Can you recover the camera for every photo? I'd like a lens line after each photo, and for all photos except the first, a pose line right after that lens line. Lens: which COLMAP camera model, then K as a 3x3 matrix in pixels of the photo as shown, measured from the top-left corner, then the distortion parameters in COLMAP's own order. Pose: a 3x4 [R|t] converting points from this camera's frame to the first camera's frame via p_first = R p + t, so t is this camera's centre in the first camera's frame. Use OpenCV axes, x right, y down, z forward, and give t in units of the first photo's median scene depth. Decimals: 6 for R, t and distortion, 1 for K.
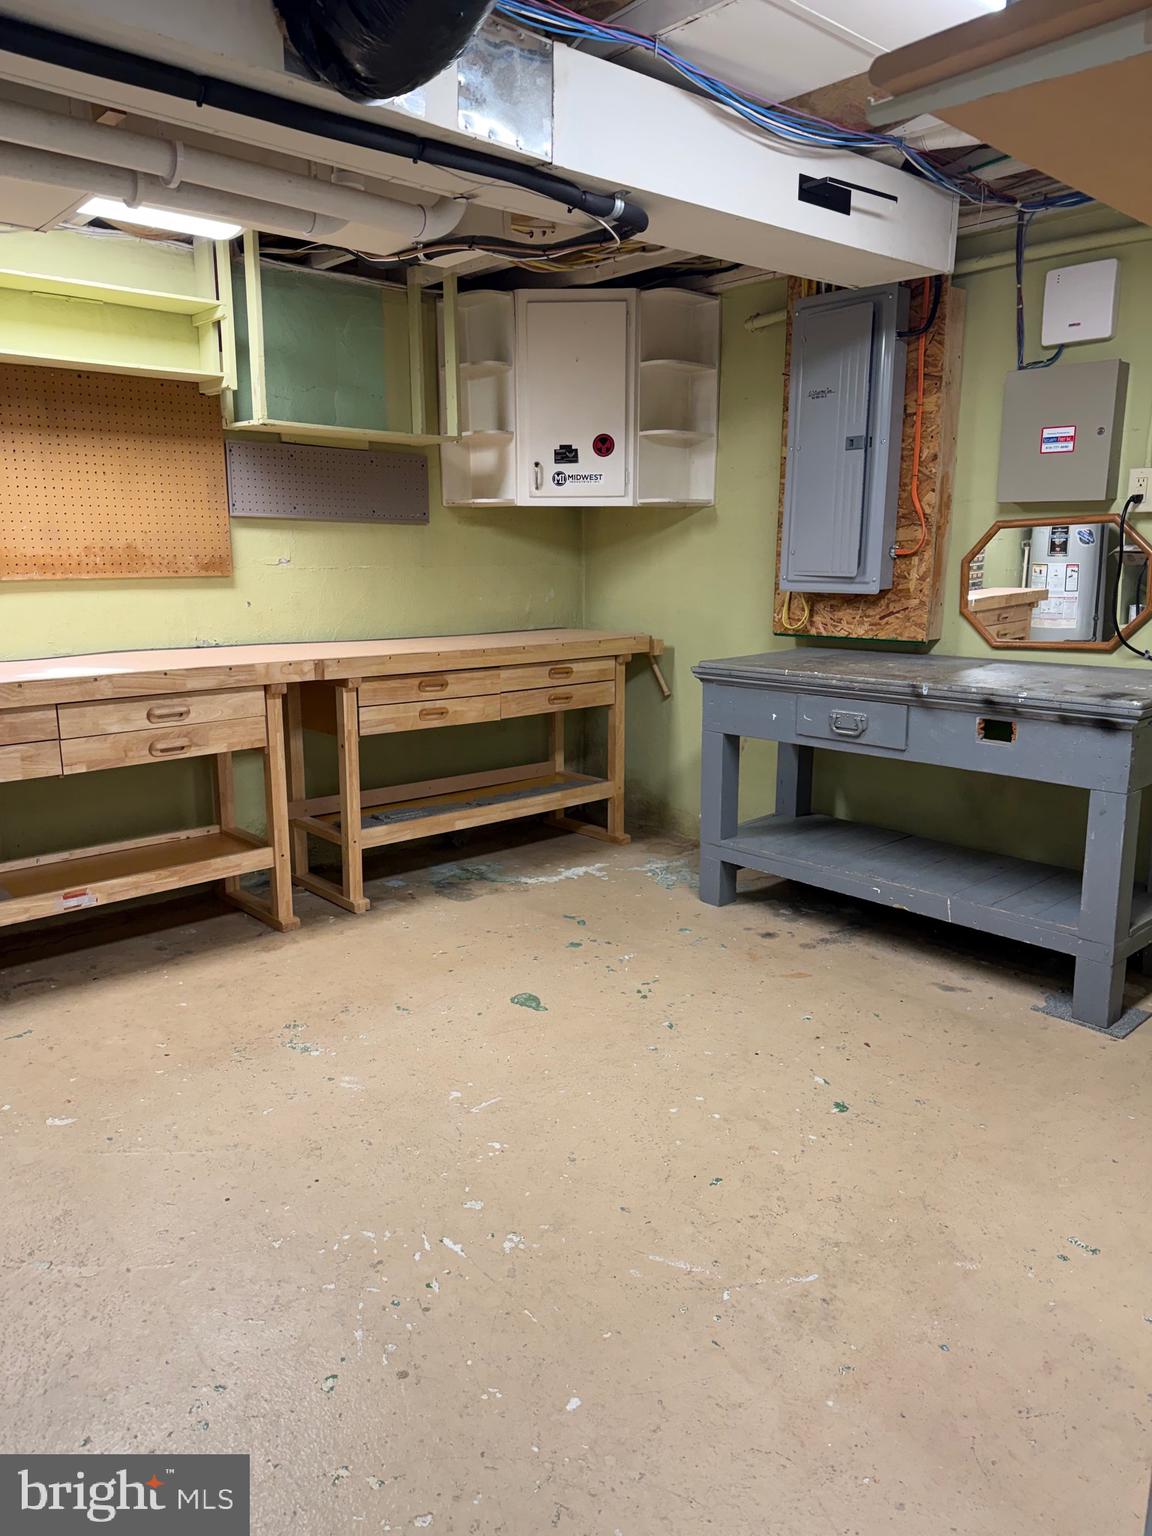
lens RADIAL K [[1068.3, 0, 566.9], [0, 1068.3, 766.7], [0, 0, 1]] dist [0.147754, -0.272728]
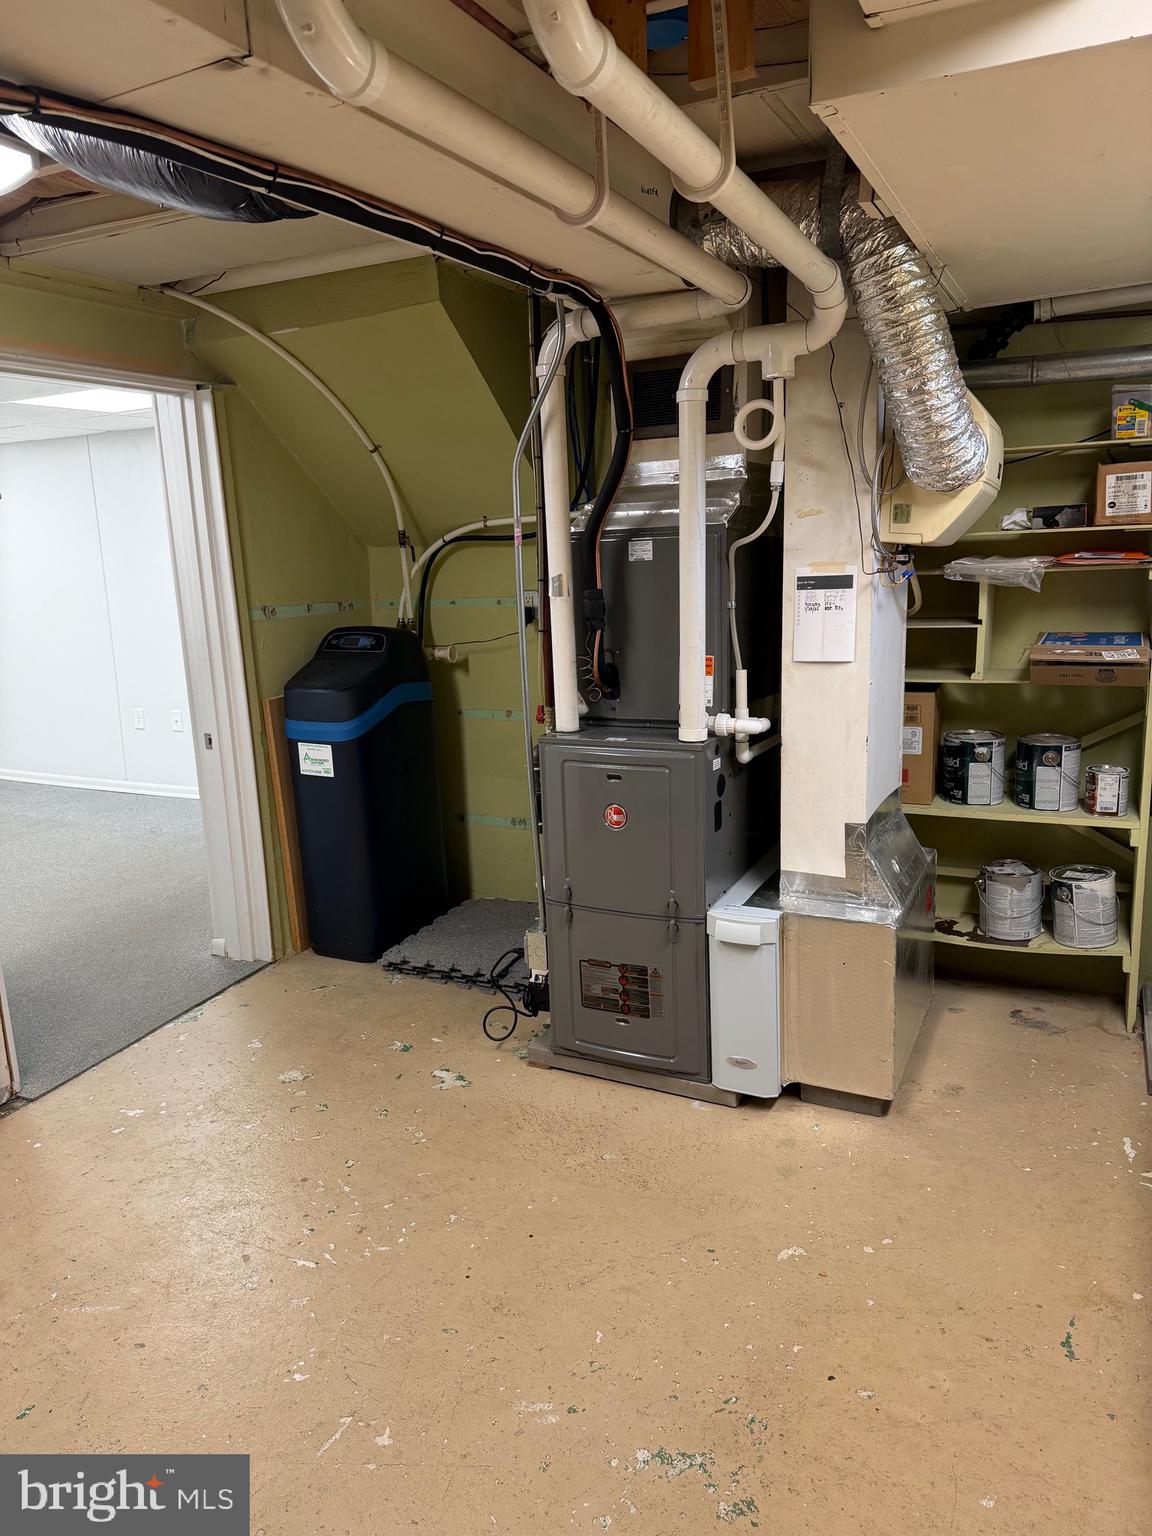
lens RADIAL K [[1068.3, 0, 566.9], [0, 1068.3, 766.7], [0, 0, 1]] dist [0.147754, -0.272728]
pose [[-0.929415, 0.118161, -0.349607, -0.020033], [-0.028270, 0.921773, 0.386697, -0.421746], [0.367951, 0.369285, -0.853370, 1.644026]]
